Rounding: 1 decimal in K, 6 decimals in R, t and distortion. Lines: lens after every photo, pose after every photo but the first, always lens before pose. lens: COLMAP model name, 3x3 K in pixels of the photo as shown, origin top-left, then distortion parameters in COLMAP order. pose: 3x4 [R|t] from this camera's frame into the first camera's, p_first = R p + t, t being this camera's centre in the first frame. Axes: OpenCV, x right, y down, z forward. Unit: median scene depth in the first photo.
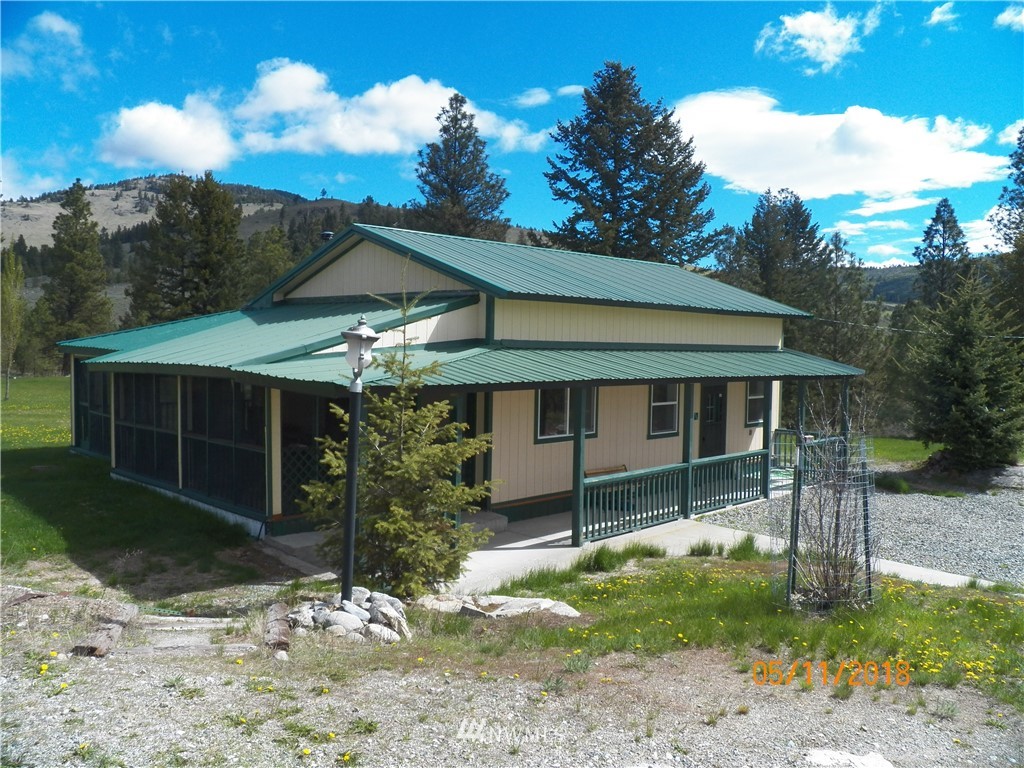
lens RADIAL K [[836.9, 0, 512.1], [0, 836.9, 386.4], [0, 0, 1]] dist [-0.119276, 0.066344]
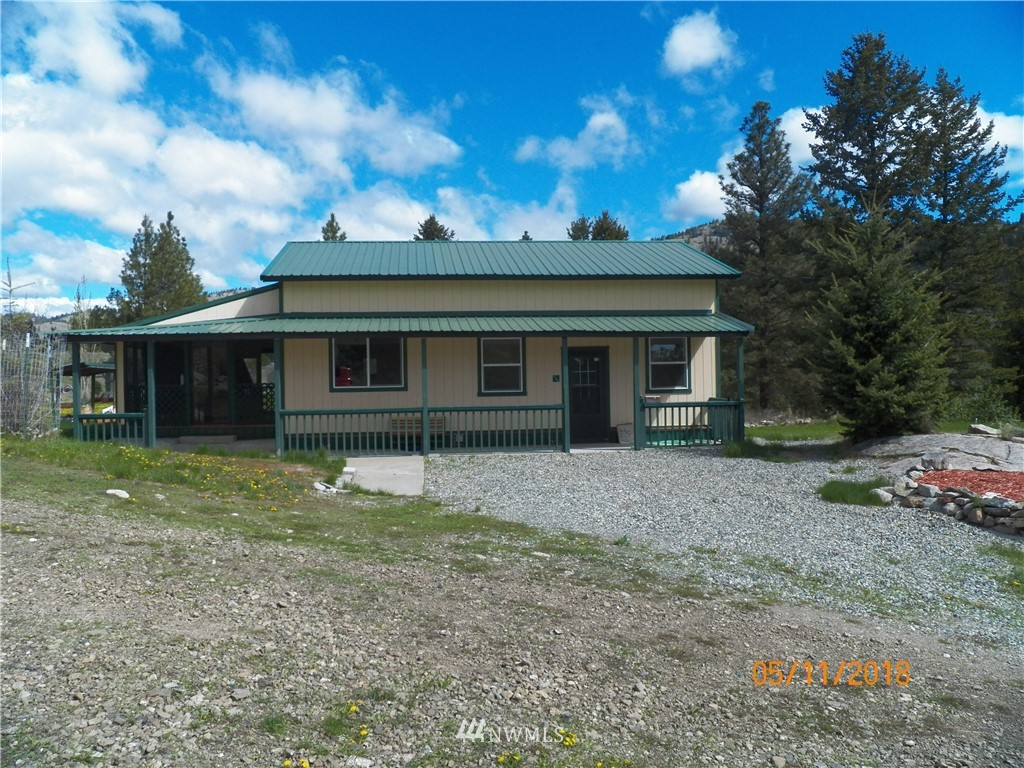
lens RADIAL K [[836.9, 0, 513.7], [0, 836.9, 382.1], [0, 0, 1]] dist [-0.119276, 0.066344]
pose [[0.780737, -0.028396, -0.624214, 0.317092], [-0.001146, 0.998900, -0.046875, 0.034066], [0.624859, 0.037312, 0.779846, 0.050006]]
